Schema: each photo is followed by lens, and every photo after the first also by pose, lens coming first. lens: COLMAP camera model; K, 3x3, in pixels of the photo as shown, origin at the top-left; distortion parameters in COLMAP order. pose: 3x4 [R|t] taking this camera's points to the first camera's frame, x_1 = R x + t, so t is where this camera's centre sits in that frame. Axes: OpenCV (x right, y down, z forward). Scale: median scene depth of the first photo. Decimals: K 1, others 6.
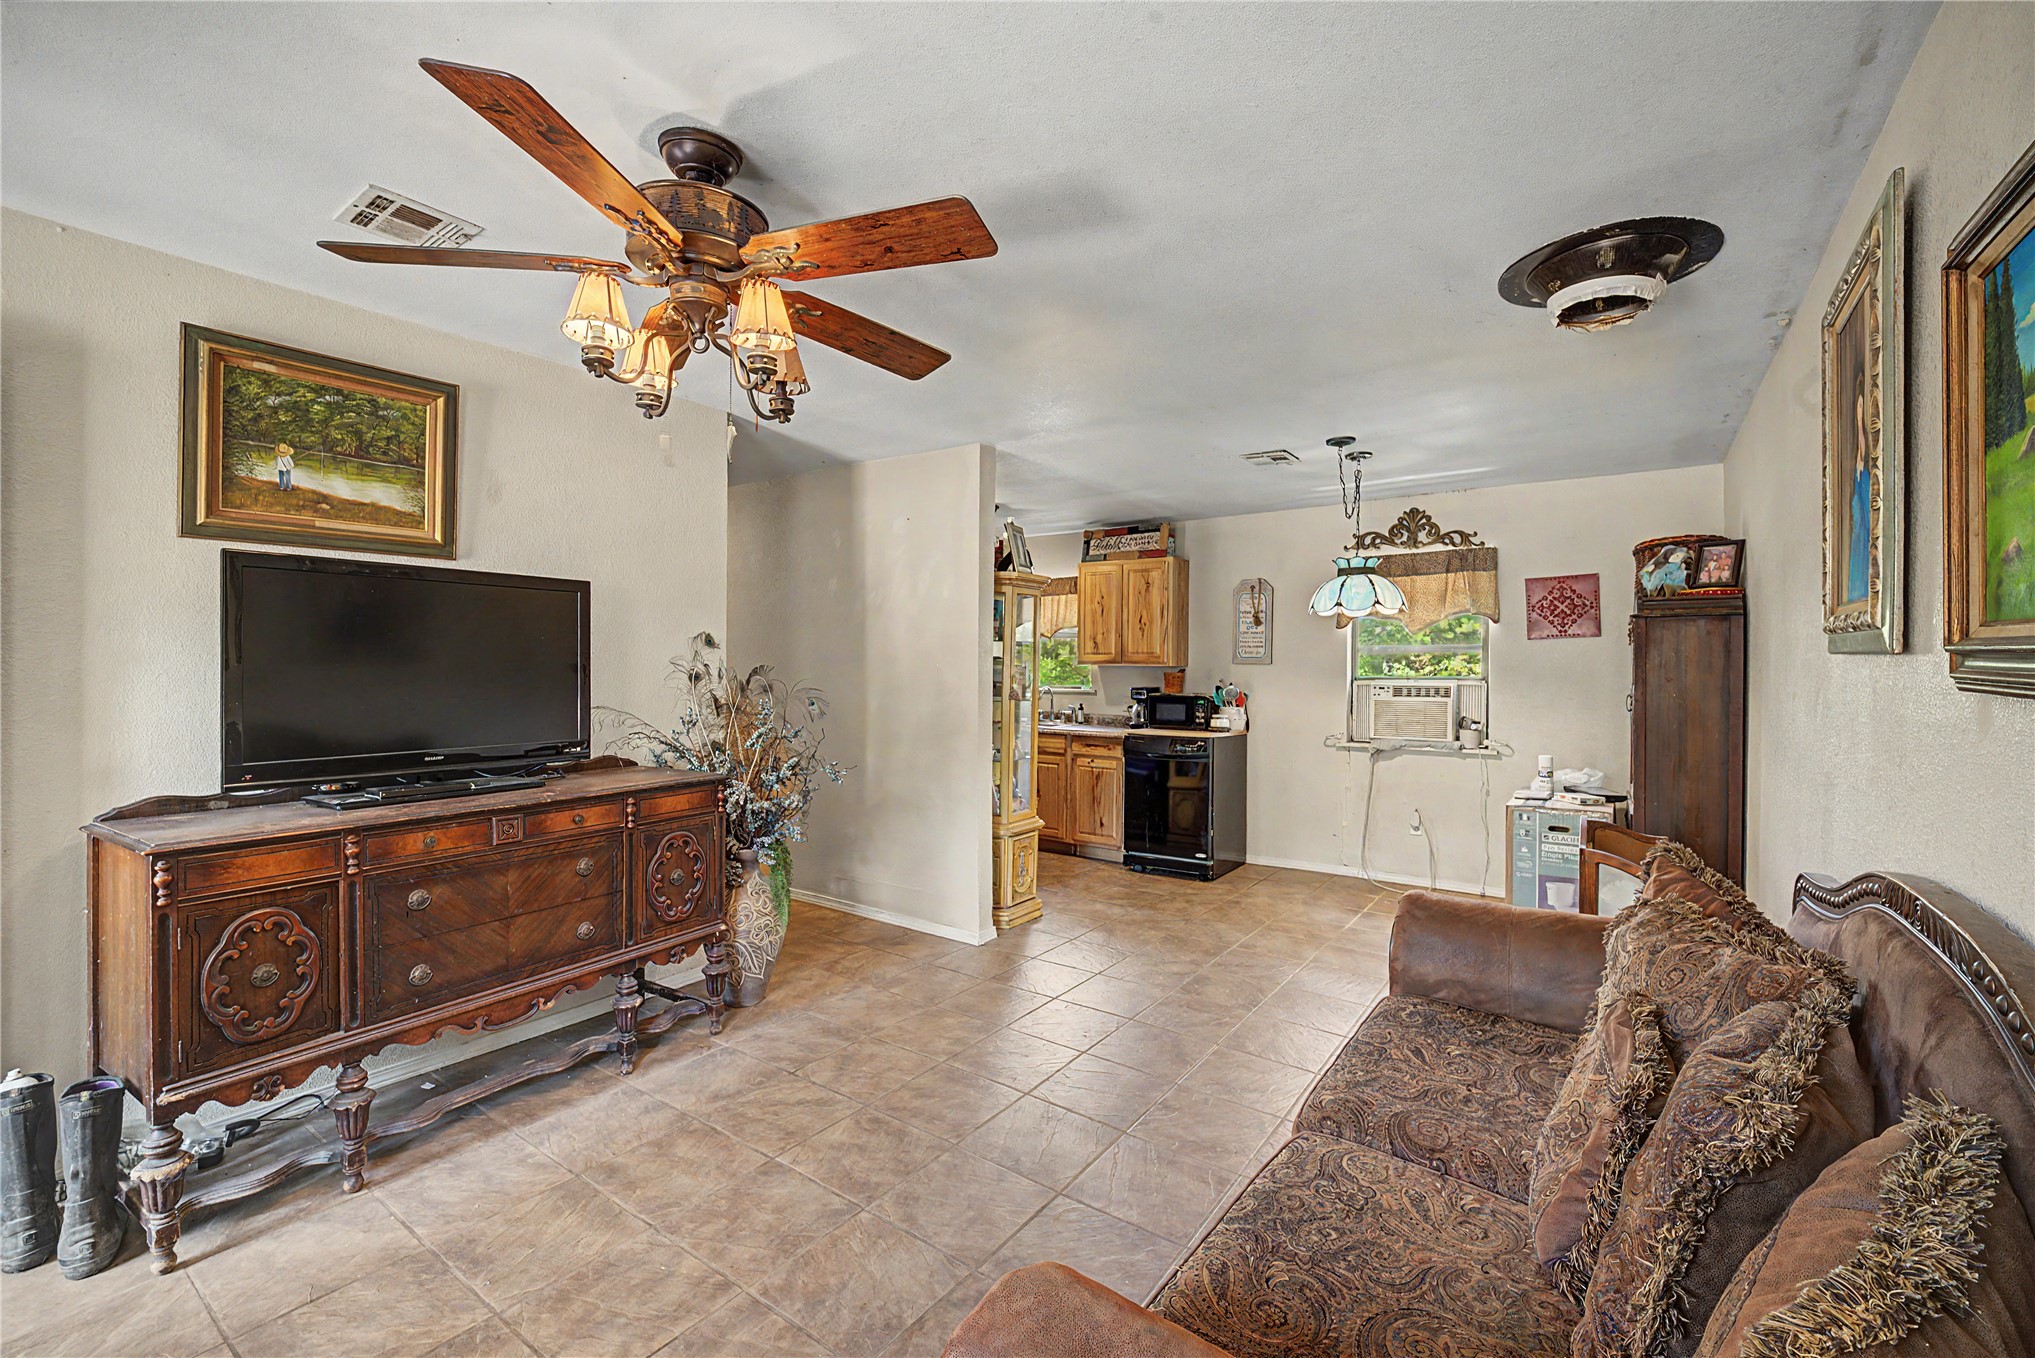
lens RADIAL K [[846.1, 0, 1026.6], [0, 846.1, 674.0], [0, 0, 1]] dist [0.000989, -0.000078]
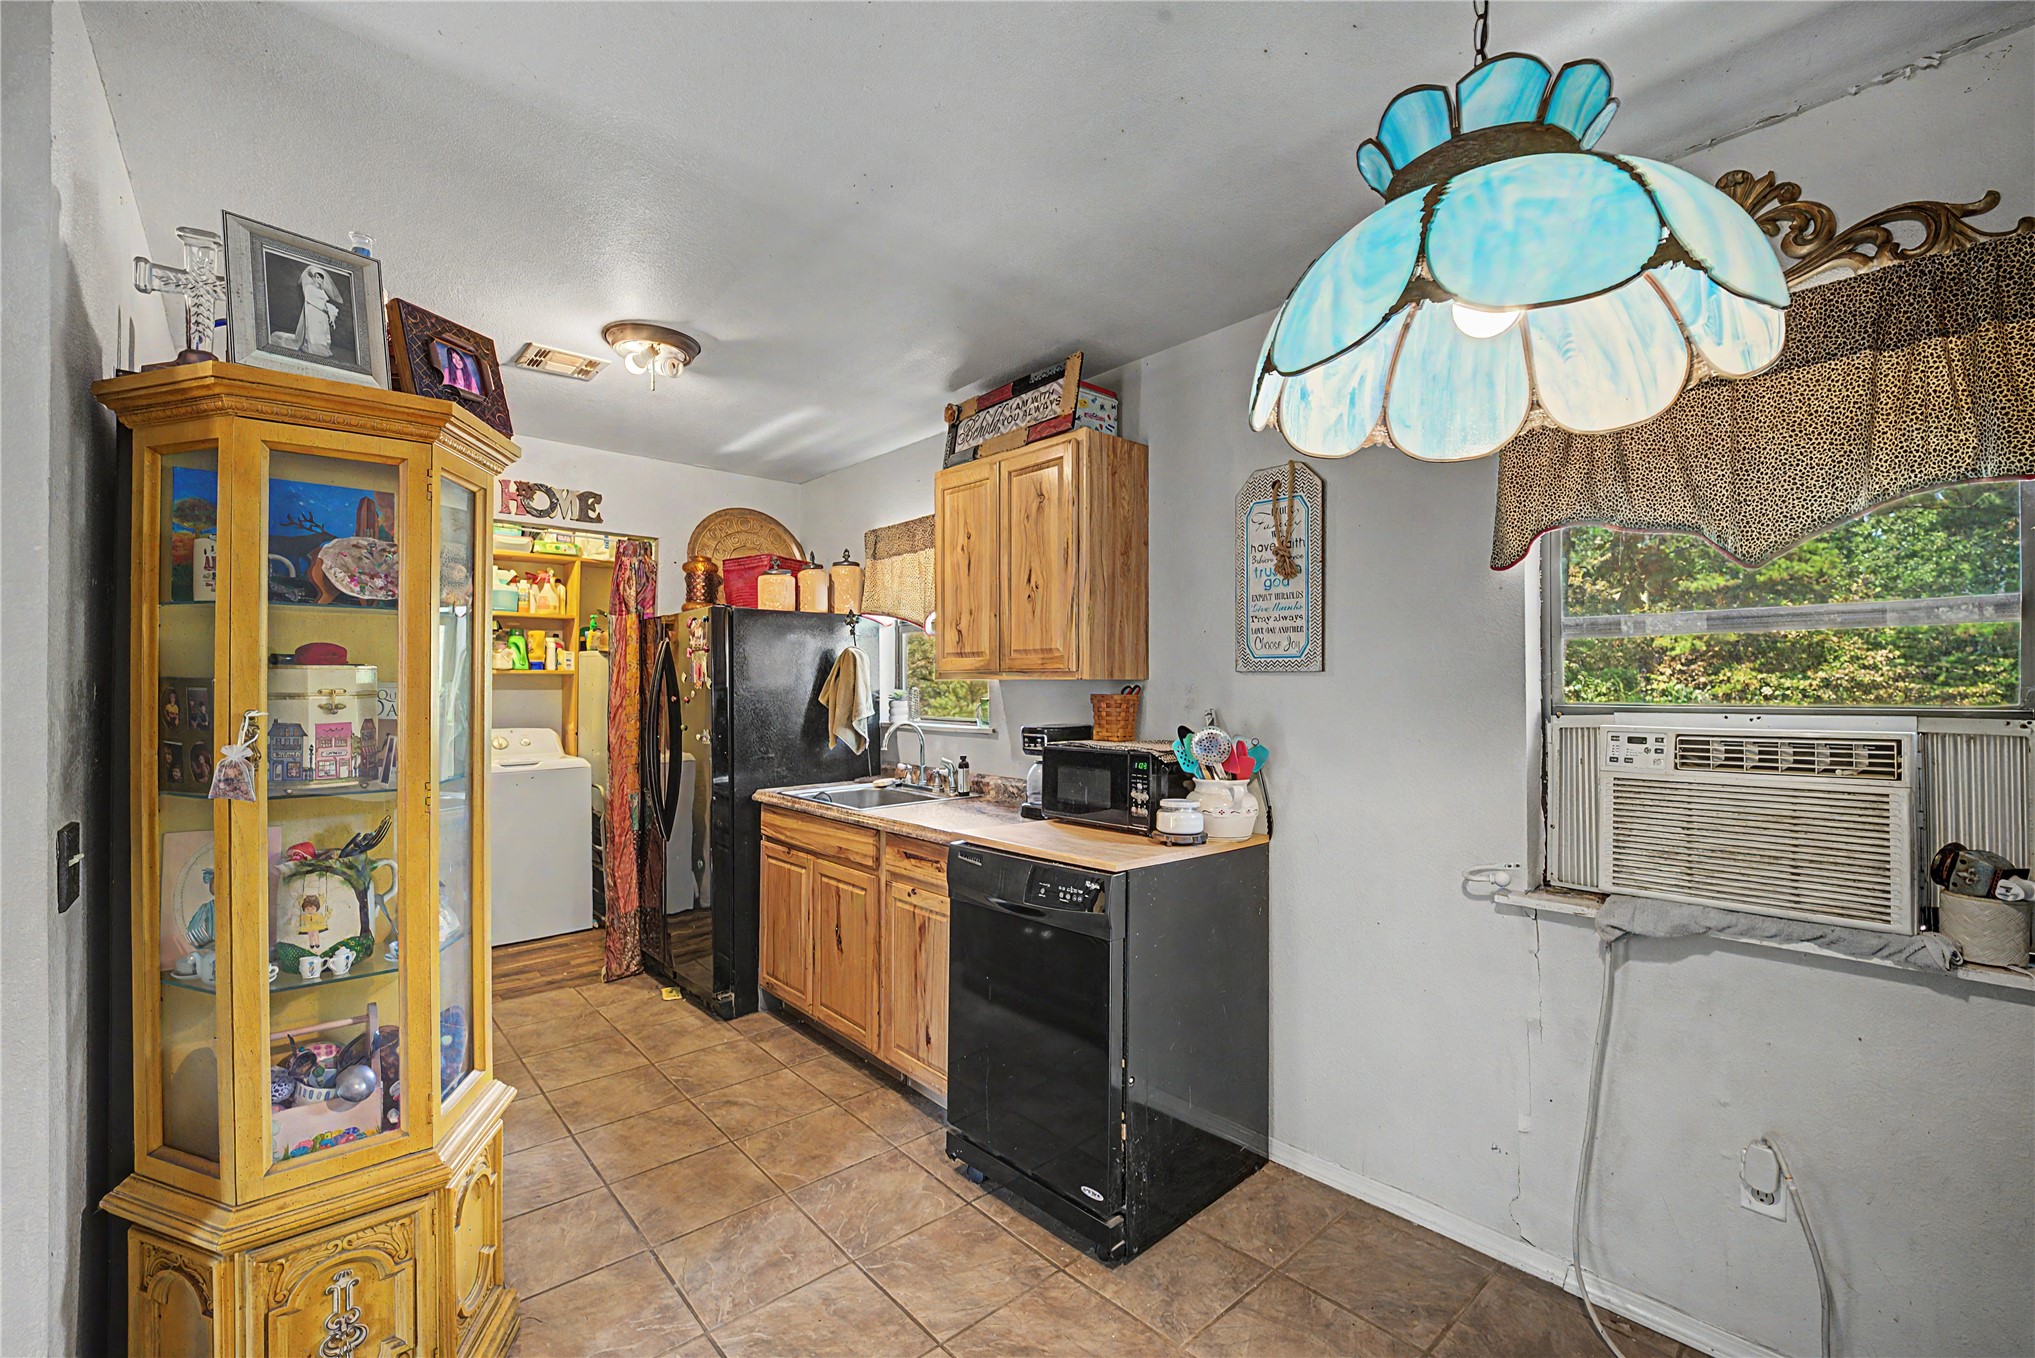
lens RADIAL K [[851.3, 0, 1029.0], [0, 851.3, 673.5], [0, 0, 1]] dist [0.001008, -0.009760]
pose [[0.975606, -0.010955, -0.219255, 0.264751], [0.006515, 0.999759, -0.020965, -0.003769], [0.219432, 0.019025, 0.975442, 0.632966]]
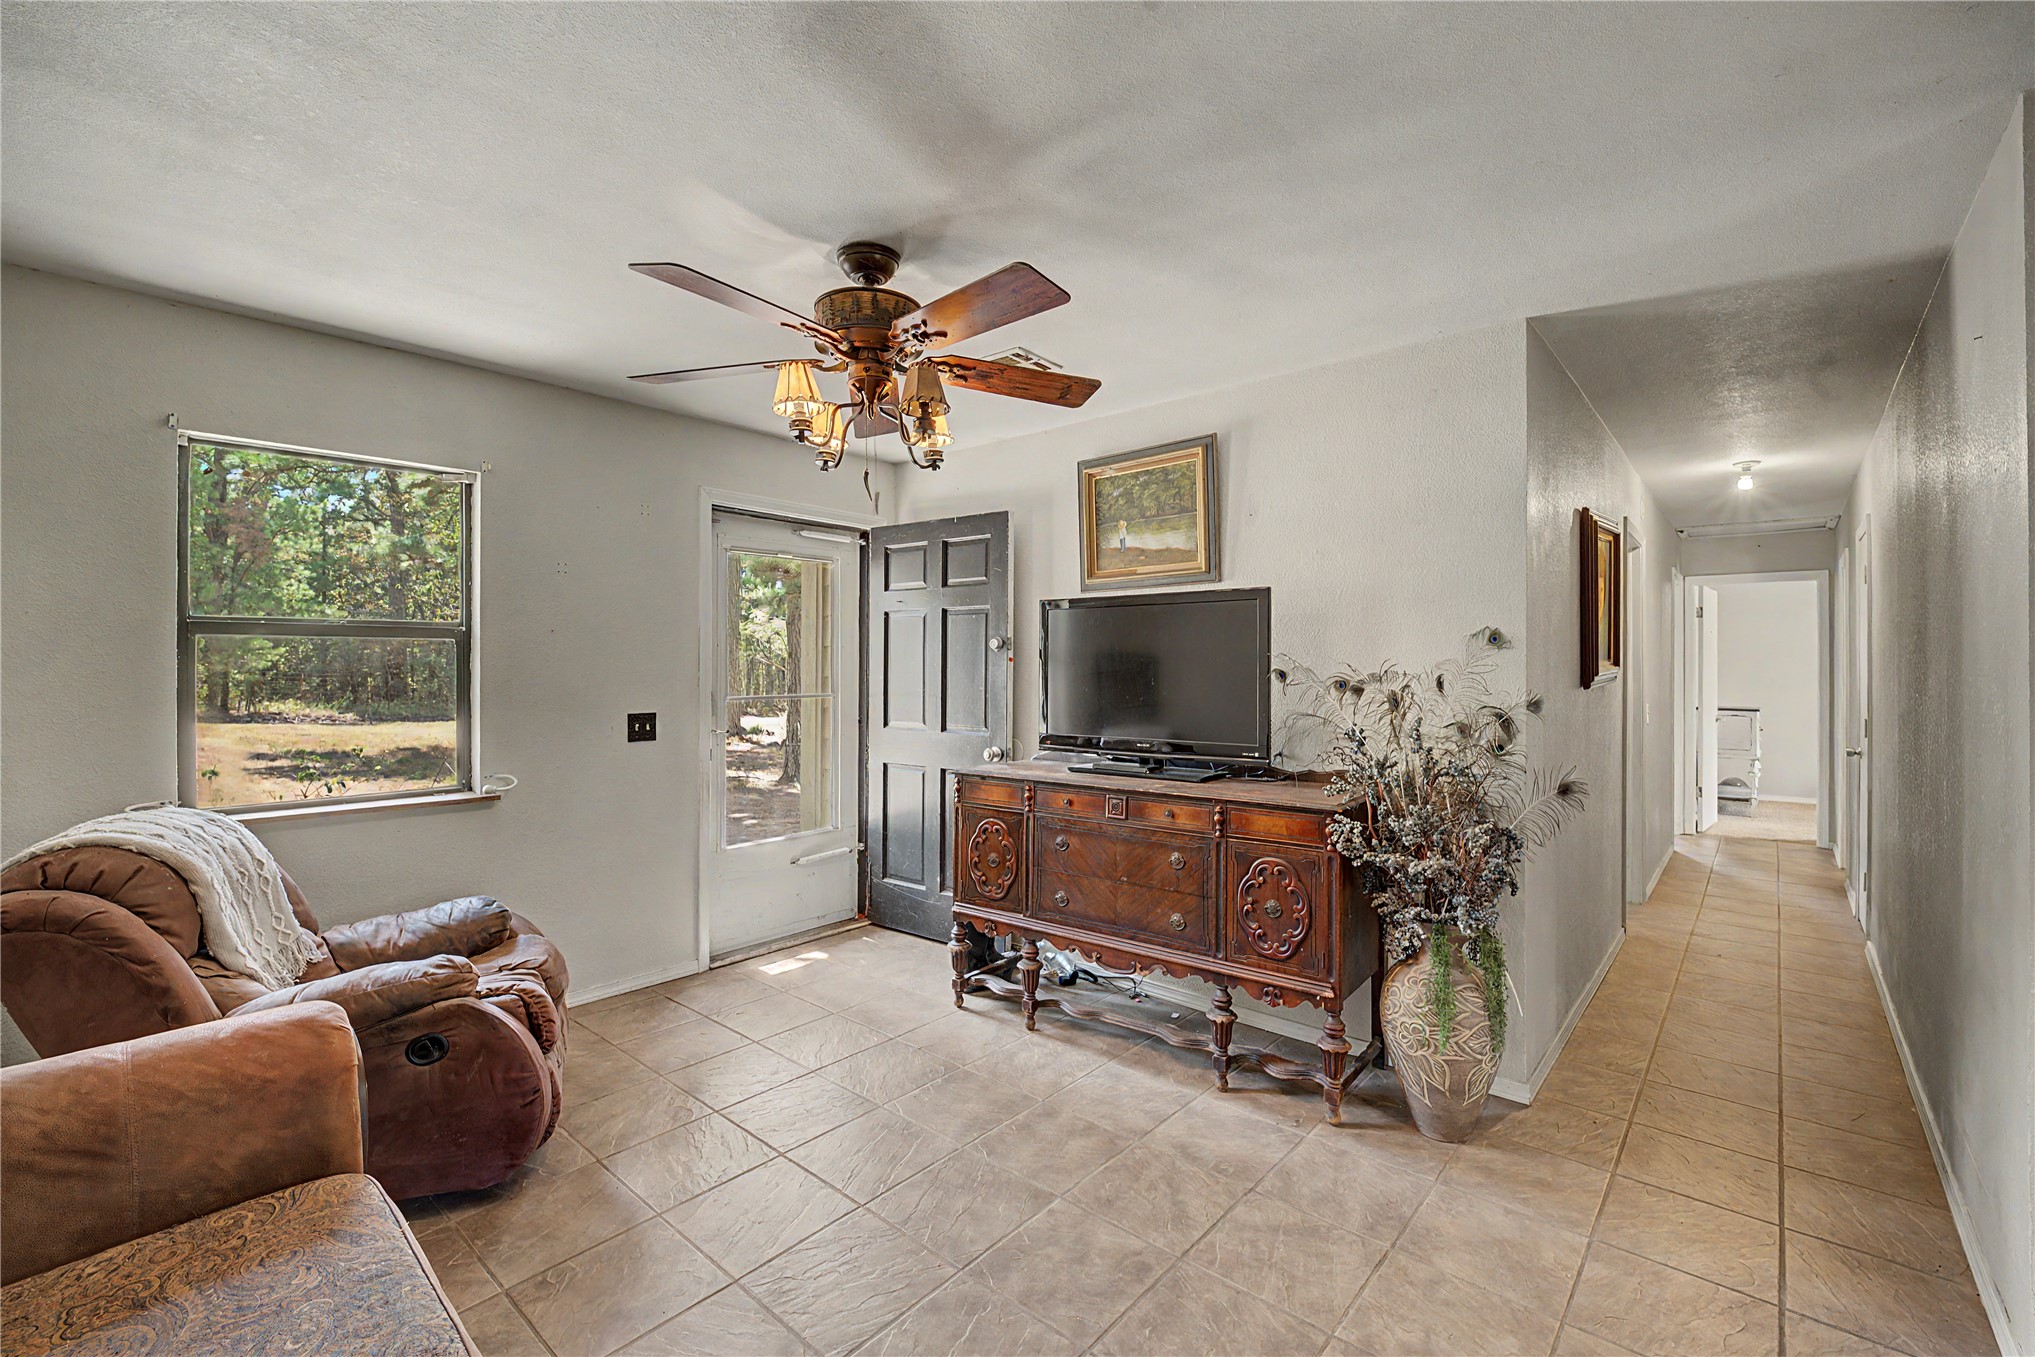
lens RADIAL K [[866.5, 0, 1023.8], [0, 866.5, 665.2], [0, 0, 1]] dist [-0.000476, -0.008126]
pose [[-0.100120, -0.015114, -0.994861, 0.284829], [-0.014648, 0.999799, -0.013715, 0.000395], [0.994868, 0.013199, -0.100321, 0.451273]]
